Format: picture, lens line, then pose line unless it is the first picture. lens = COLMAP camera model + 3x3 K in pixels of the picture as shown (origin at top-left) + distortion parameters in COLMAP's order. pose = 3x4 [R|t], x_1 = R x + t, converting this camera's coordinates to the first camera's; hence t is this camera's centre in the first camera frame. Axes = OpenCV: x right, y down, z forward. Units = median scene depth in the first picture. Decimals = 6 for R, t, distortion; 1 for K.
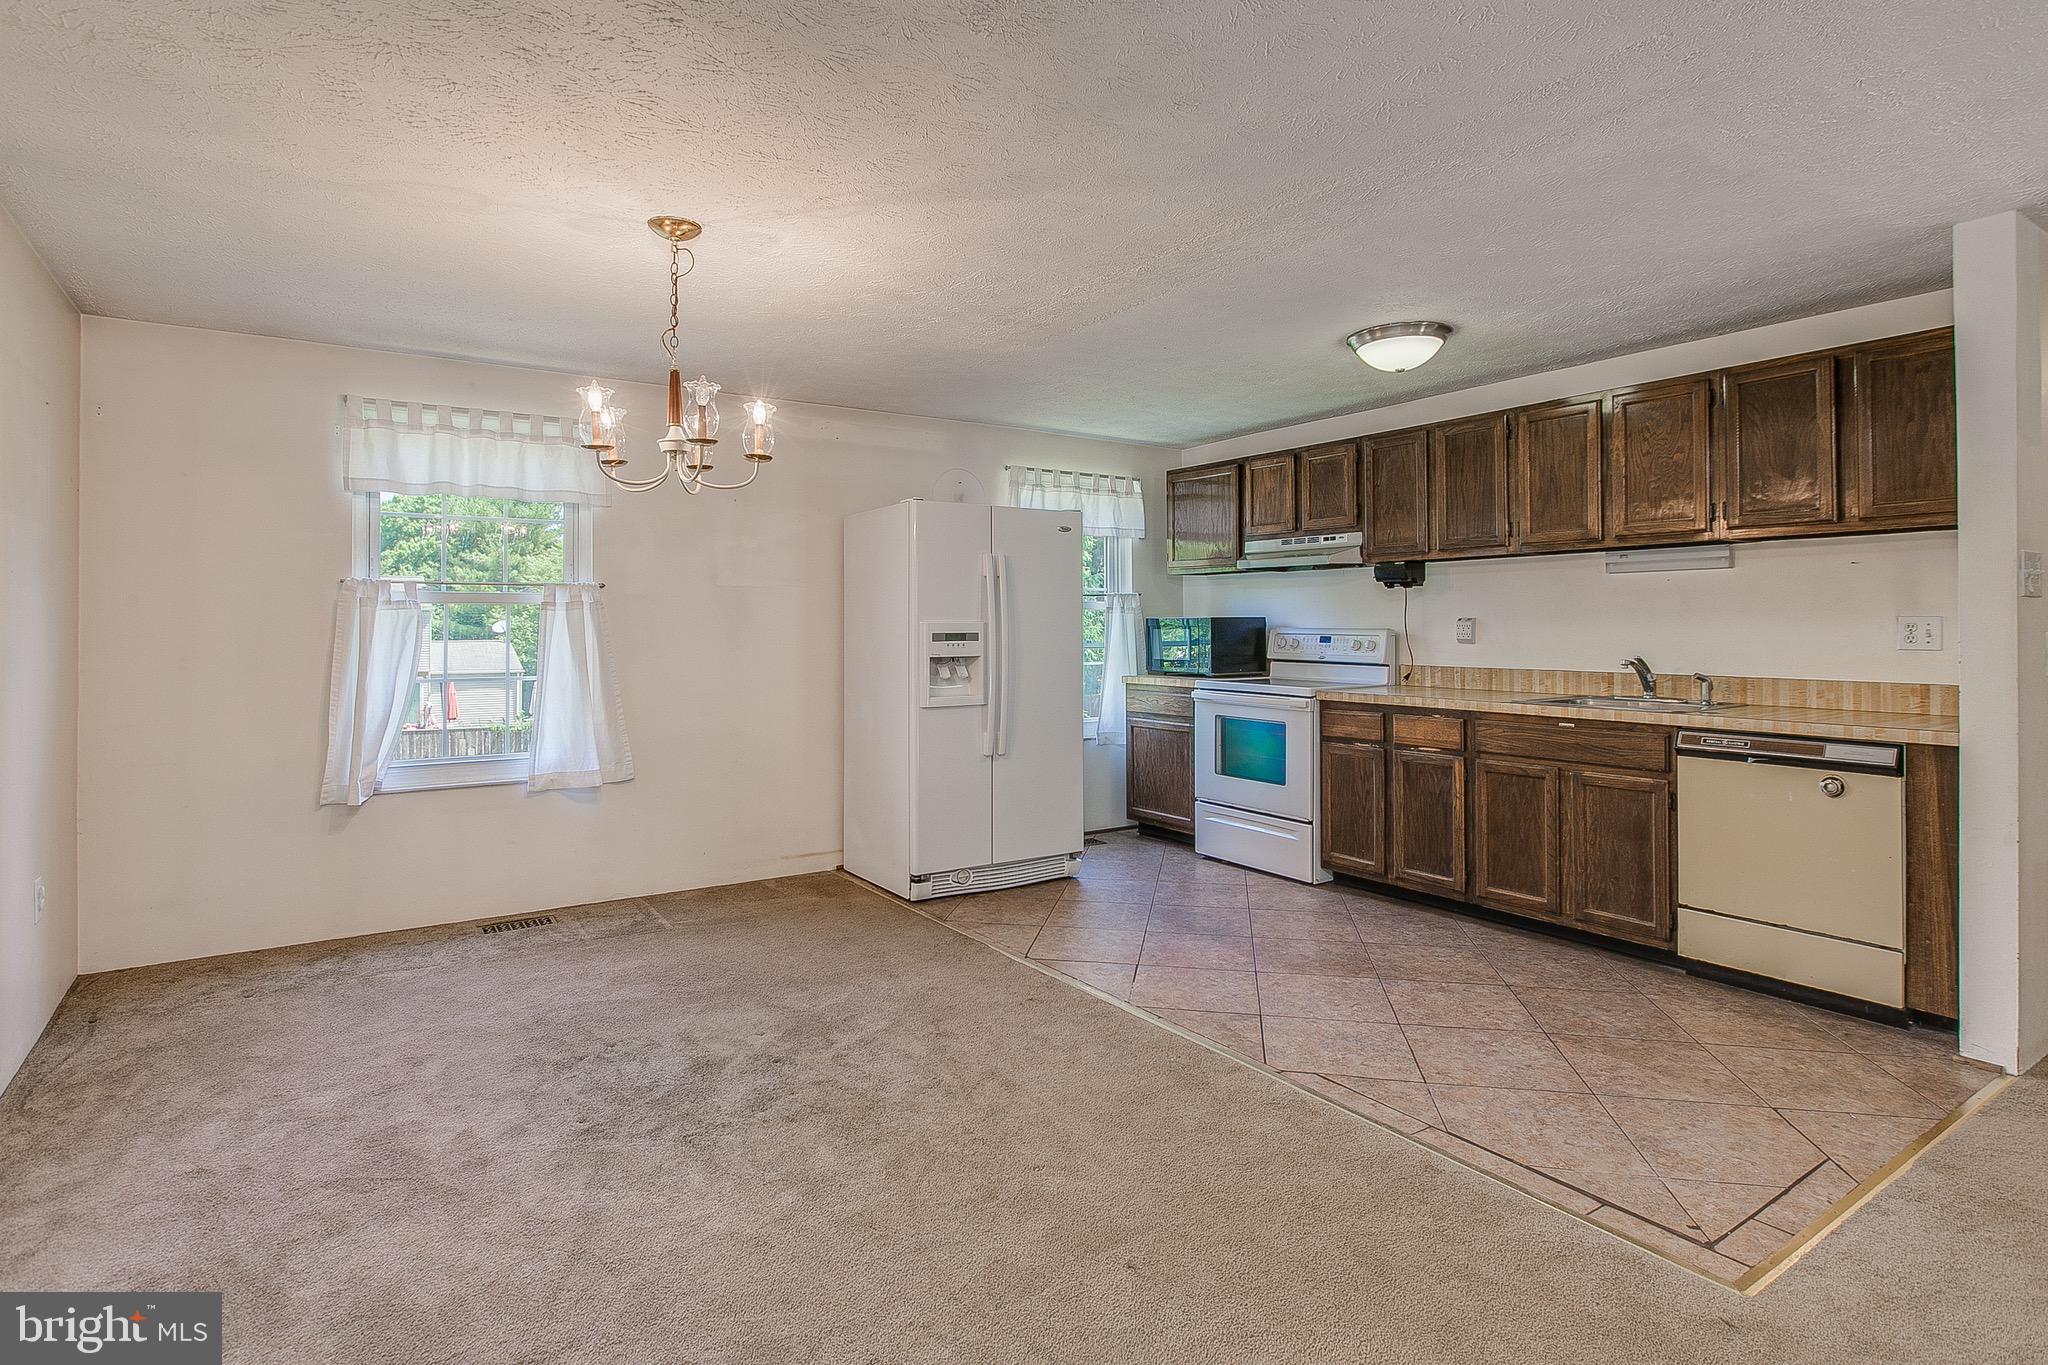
lens RADIAL K [[1060.2, 0, 1020.7], [0, 1060.2, 617.6], [0, 0, 1]] dist [-0.006102, 0.003710]
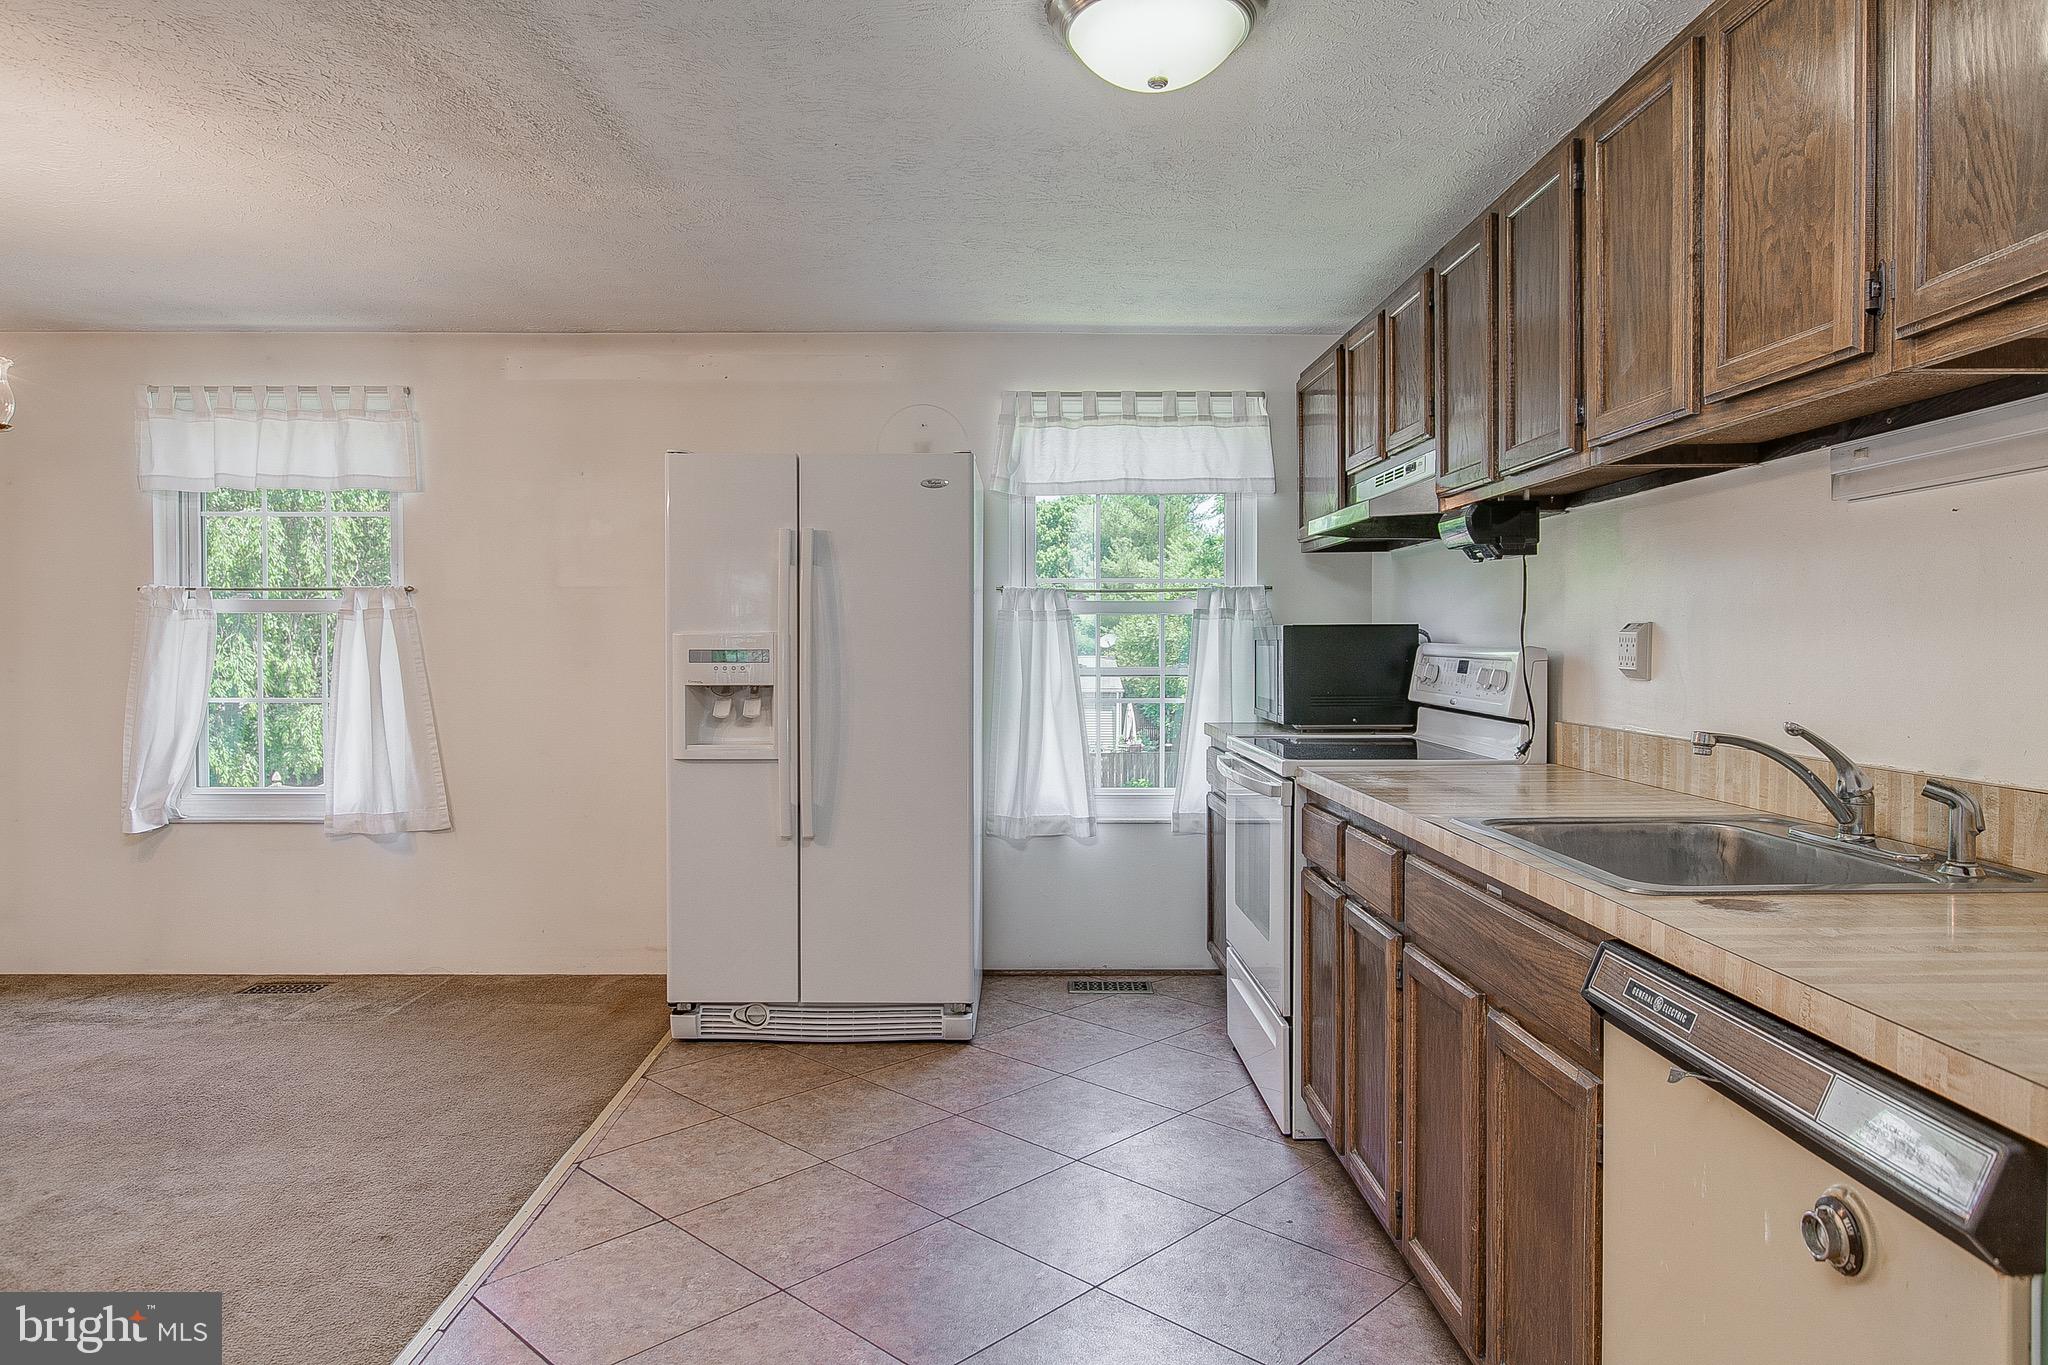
lens RADIAL K [[1301.6, 0, 1023.3], [0, 1301.6, 668.4], [0, 0, 1]] dist [0.004549, -0.000069]
pose [[0.830666, 0.014203, -0.556590, 0.555892], [0.001341, 0.999621, 0.027511, 0.004084], [0.556770, -0.023599, 0.830331, 0.432818]]
